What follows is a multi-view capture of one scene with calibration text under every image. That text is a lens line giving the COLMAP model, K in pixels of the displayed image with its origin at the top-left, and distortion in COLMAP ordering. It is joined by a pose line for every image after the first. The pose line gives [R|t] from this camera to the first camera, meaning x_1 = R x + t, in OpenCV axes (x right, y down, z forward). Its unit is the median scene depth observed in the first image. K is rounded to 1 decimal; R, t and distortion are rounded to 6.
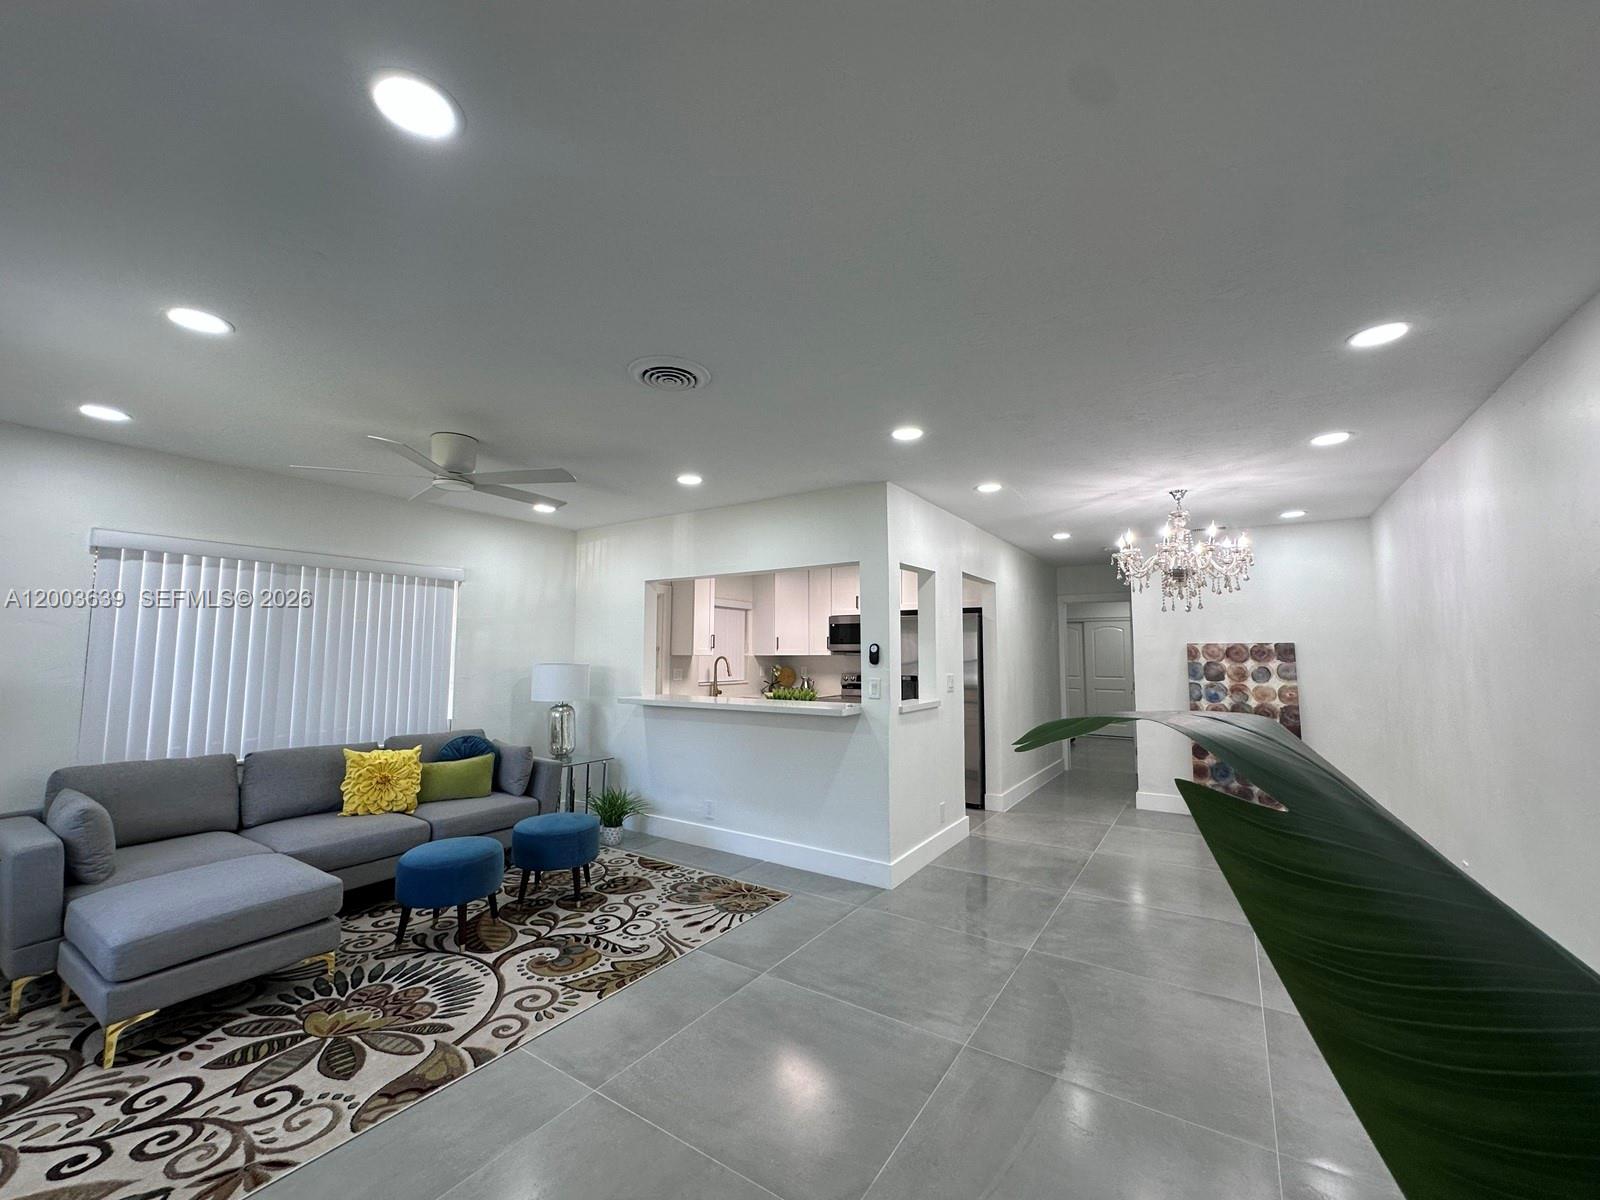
lens RADIAL K [[641.9, 0, 800.8], [0, 641.9, 604.0], [0, 0, 1]] dist [-0.005168, 0.001900]
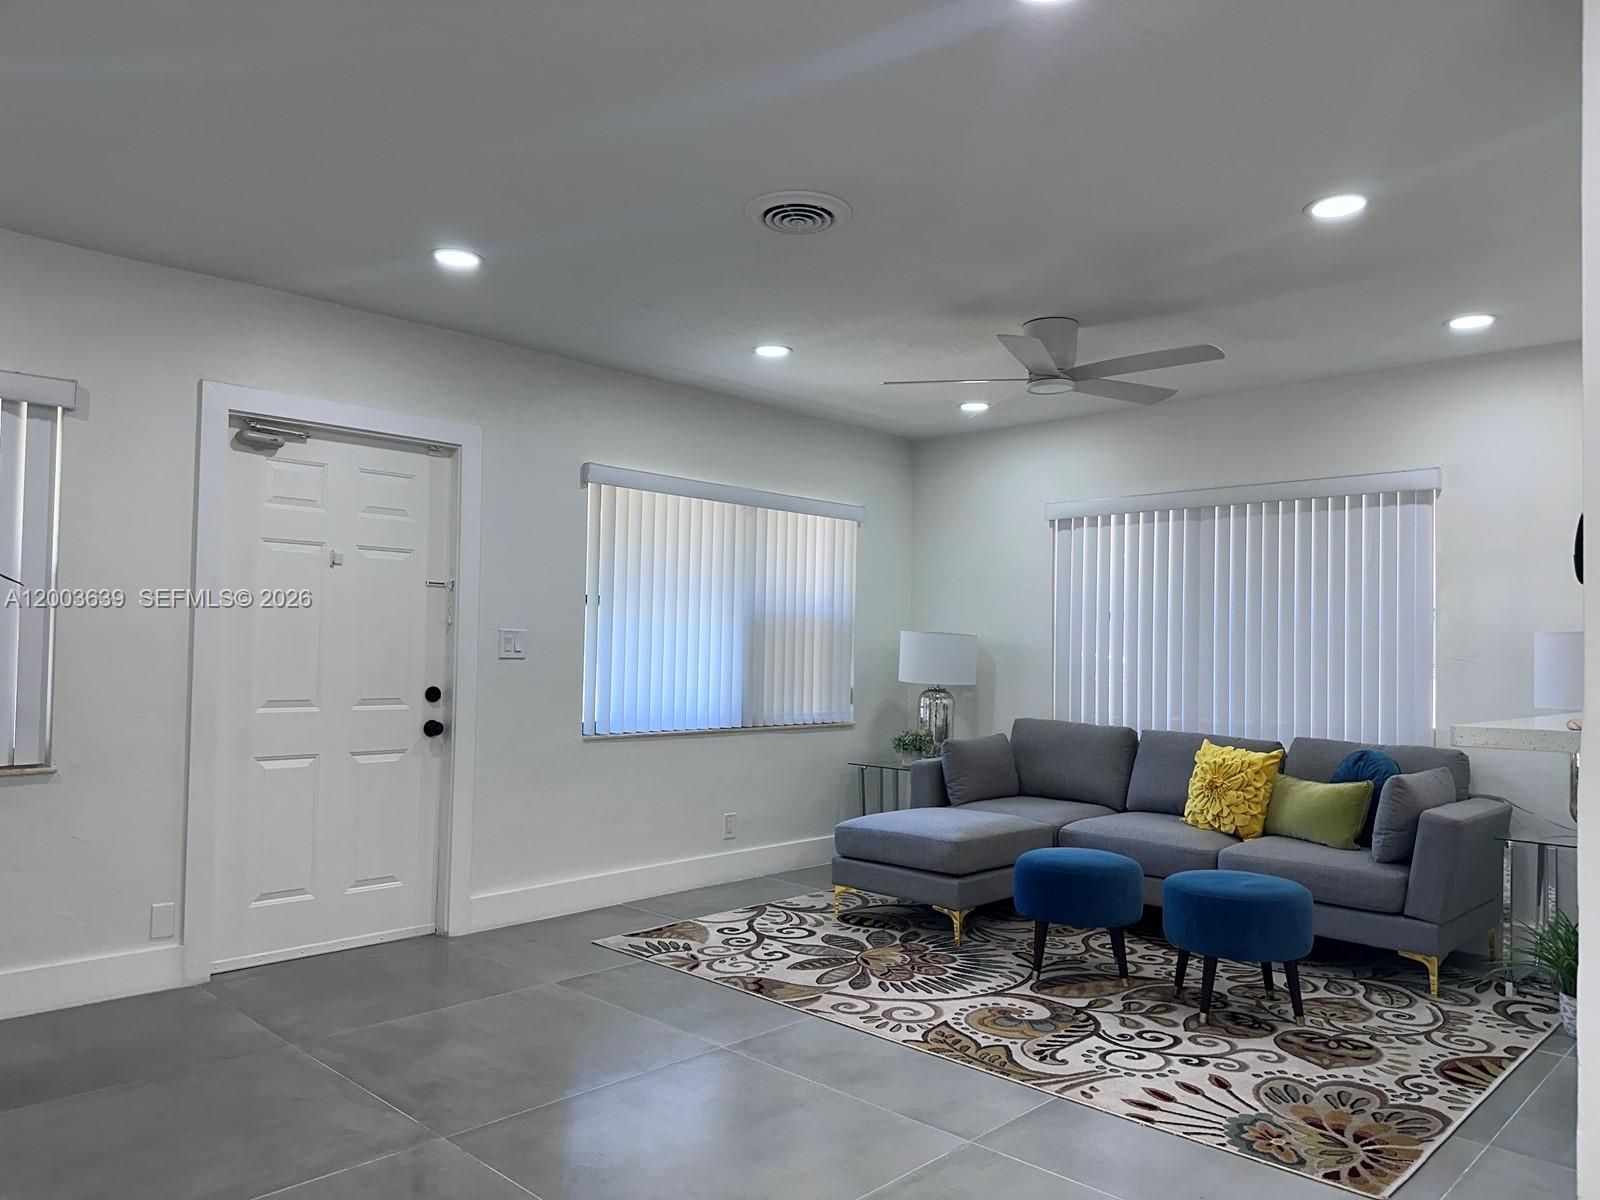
lens RADIAL K [[1122.6, 0, 804.6], [0, 1122.6, 615.5], [0, 0, 1]] dist [0.058095, -0.076303]
pose [[-0.182484, -0.035691, -0.982561, 0.704749], [0.057041, 0.997273, -0.046819, 0.115855], [0.981553, -0.064590, -0.179951, 0.785406]]
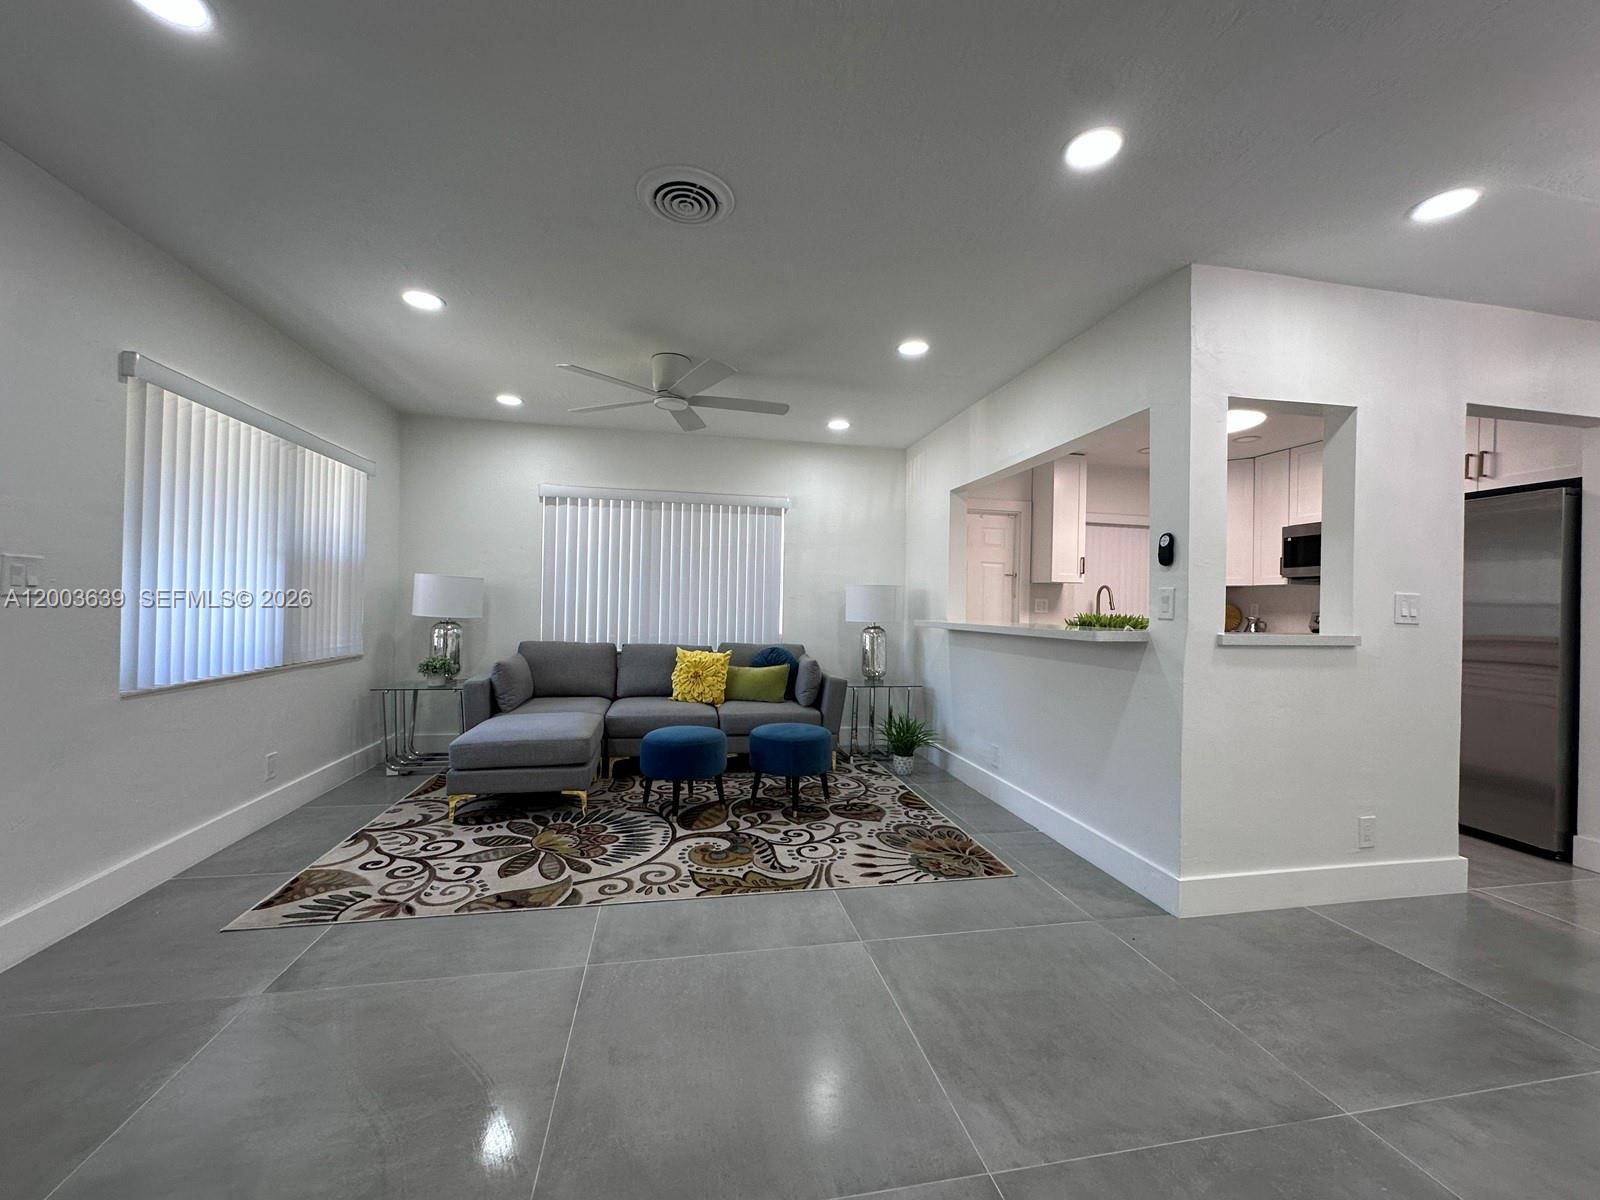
lens RADIAL K [[641.9, 0, 799.6], [0, 641.9, 601.0], [0, 0, 1]] dist [-0.005168, 0.001900]
pose [[0.702351, 0.006578, -0.711801, 0.326793], [0.038220, 0.998166, 0.046936, 0.089687], [0.710804, -0.060171, 0.700811, 0.310653]]
